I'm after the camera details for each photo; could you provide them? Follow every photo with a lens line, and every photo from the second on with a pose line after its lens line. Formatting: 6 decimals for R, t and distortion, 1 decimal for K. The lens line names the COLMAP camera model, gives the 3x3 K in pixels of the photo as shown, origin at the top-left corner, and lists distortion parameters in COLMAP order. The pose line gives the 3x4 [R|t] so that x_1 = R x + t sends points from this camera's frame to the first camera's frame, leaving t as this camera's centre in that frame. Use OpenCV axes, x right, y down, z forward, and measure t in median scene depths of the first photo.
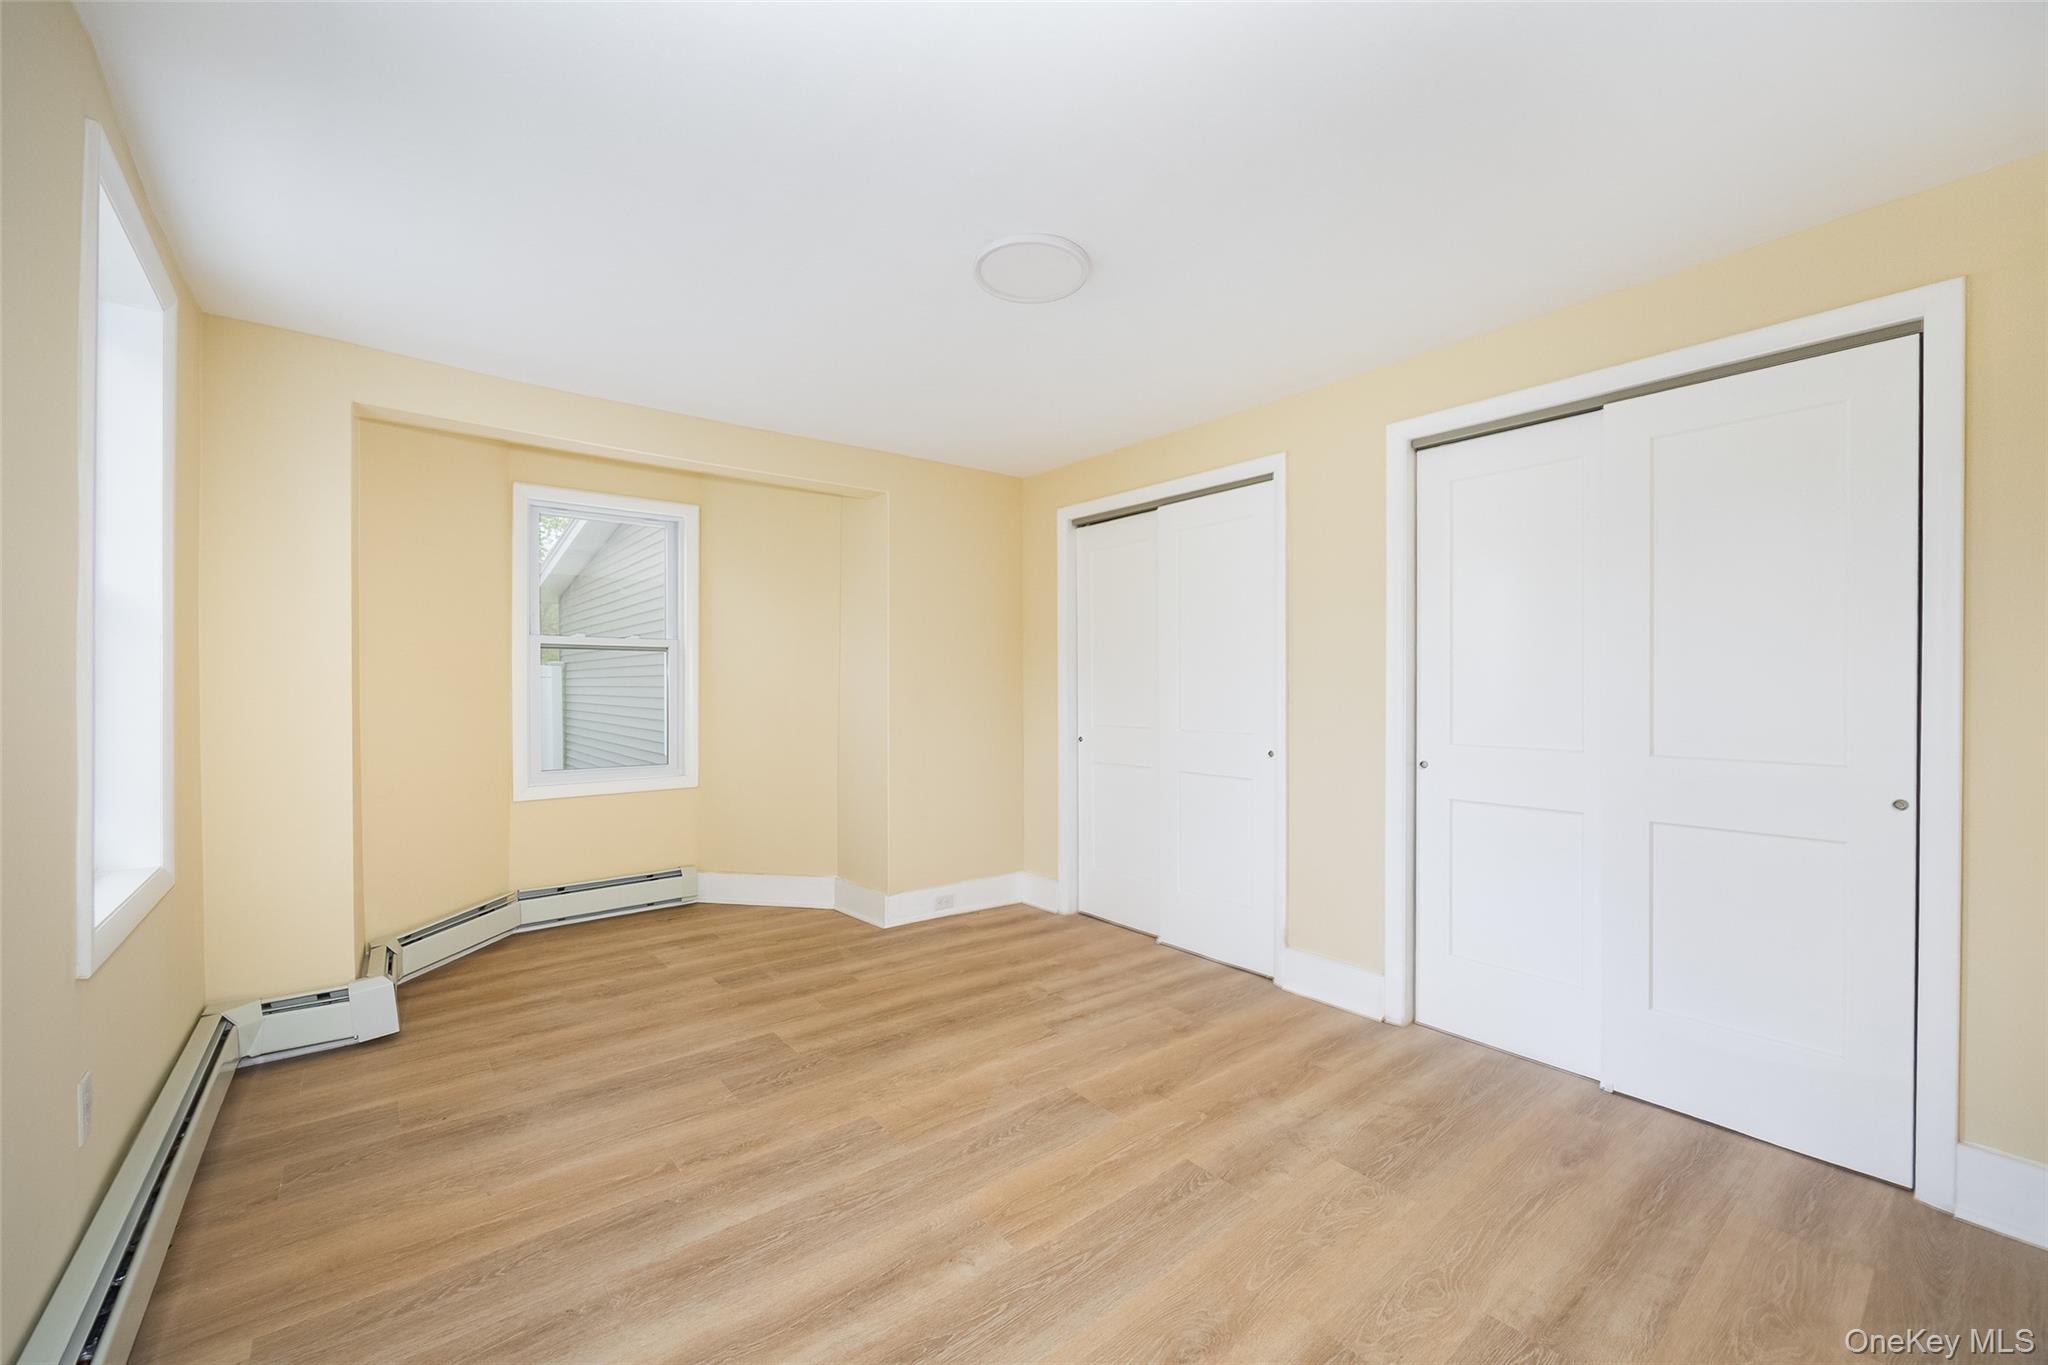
lens RADIAL K [[808.8, 0, 1010.3], [0, 808.8, 690.0], [0, 0, 1]] dist [-0.000080, 0.000046]
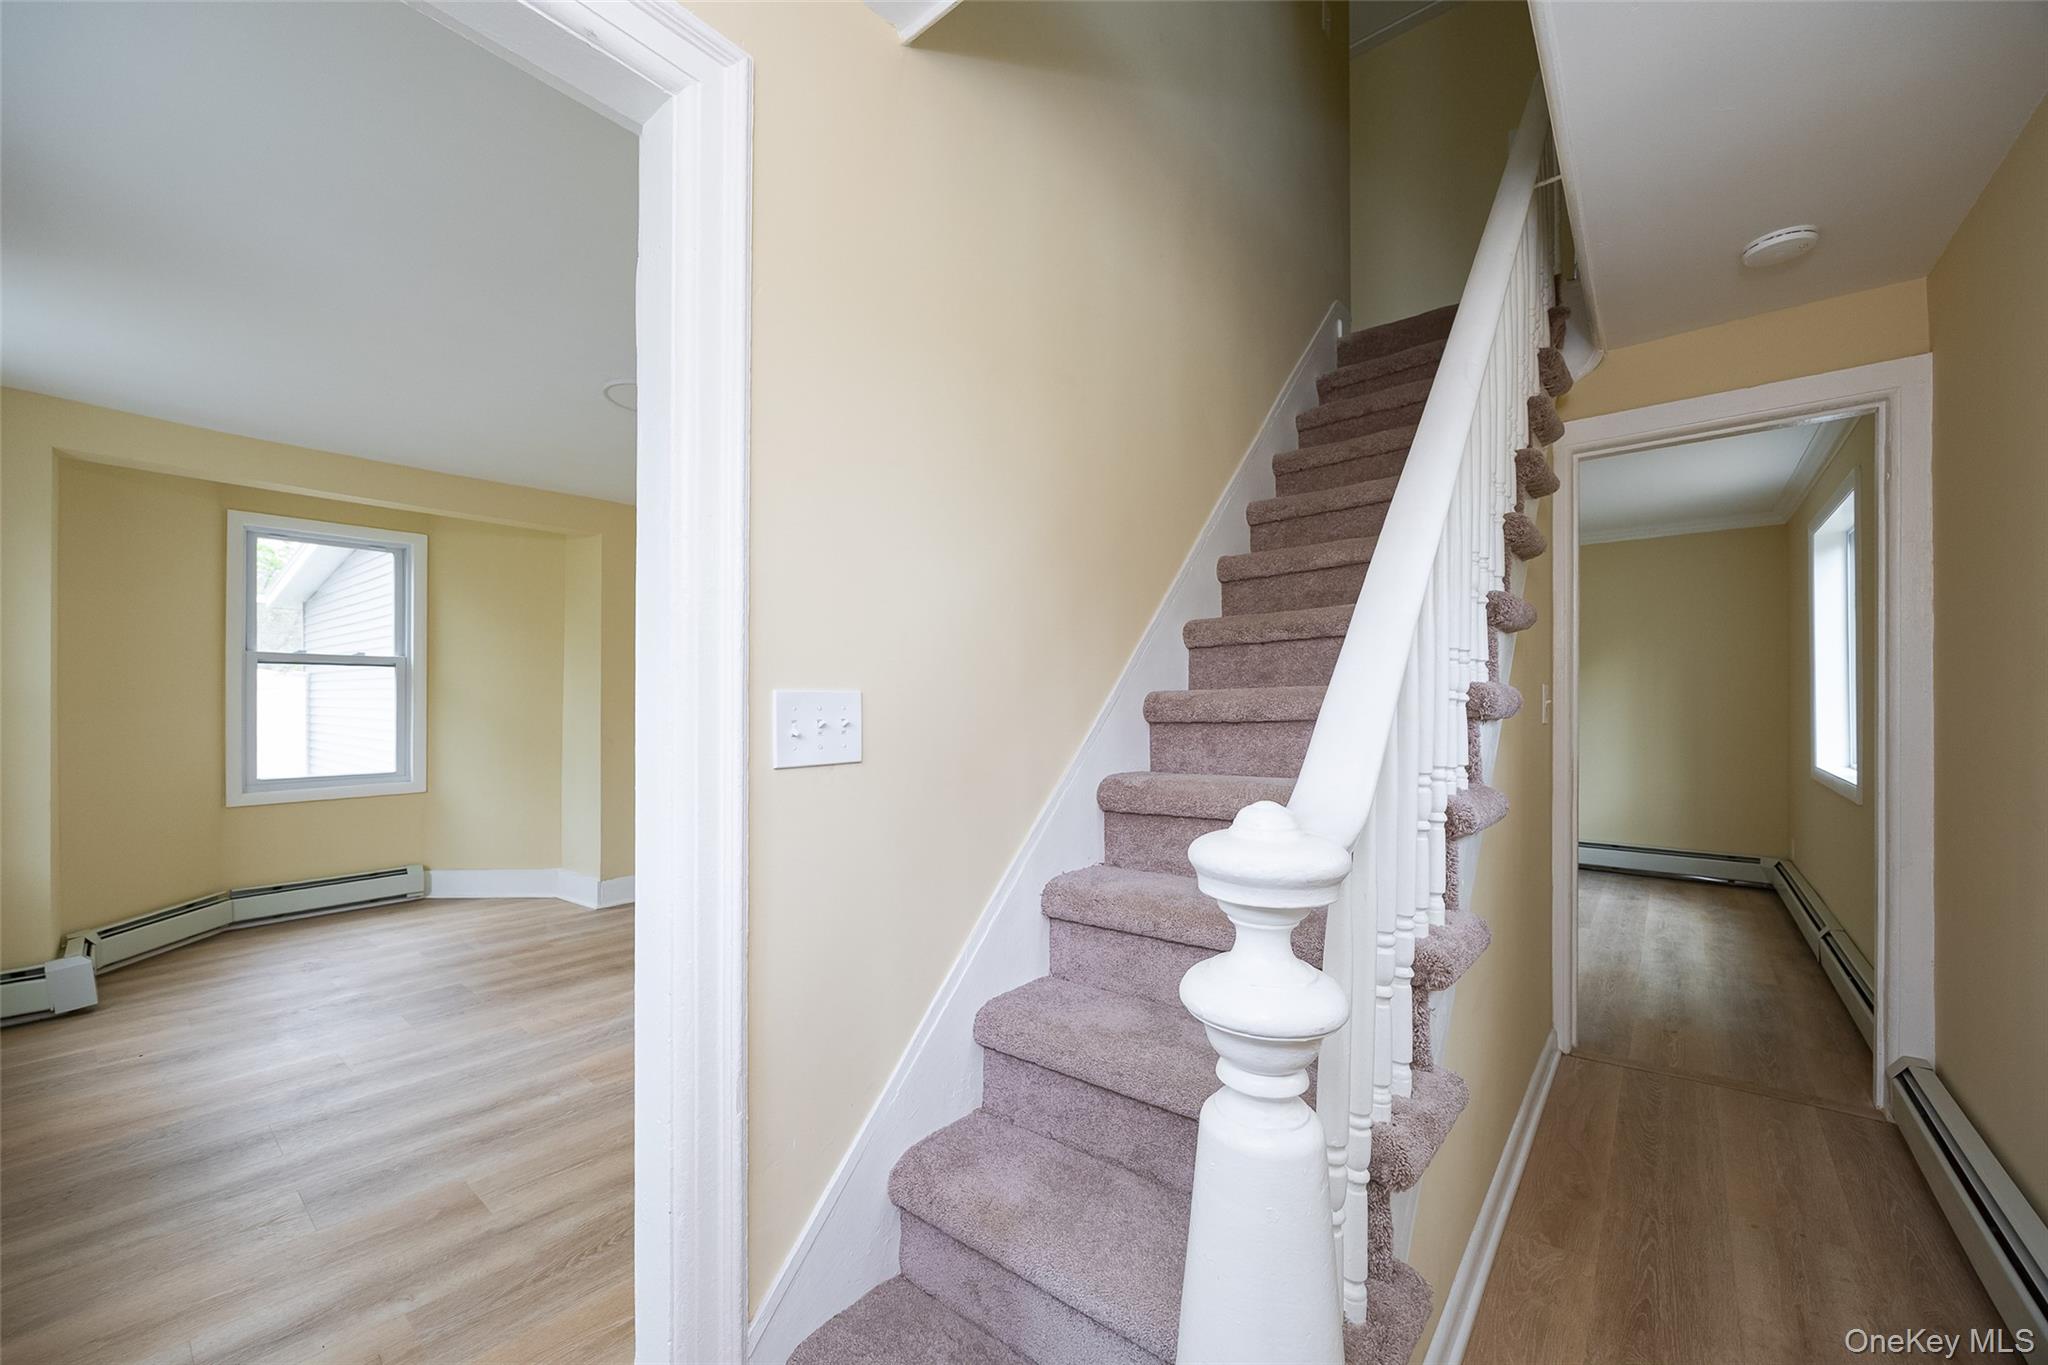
lens RADIAL K [[829.0, 0, 1023.6], [0, 829.0, 697.5], [0, 0, 1]] dist [-0.002460, -0.000743]
pose [[0.981648, 0.000269, 0.190703, 0.277292], [0.000559, 0.999991, -0.004290, -0.003349], [-0.190703, 0.004317, 0.981638, -0.358848]]
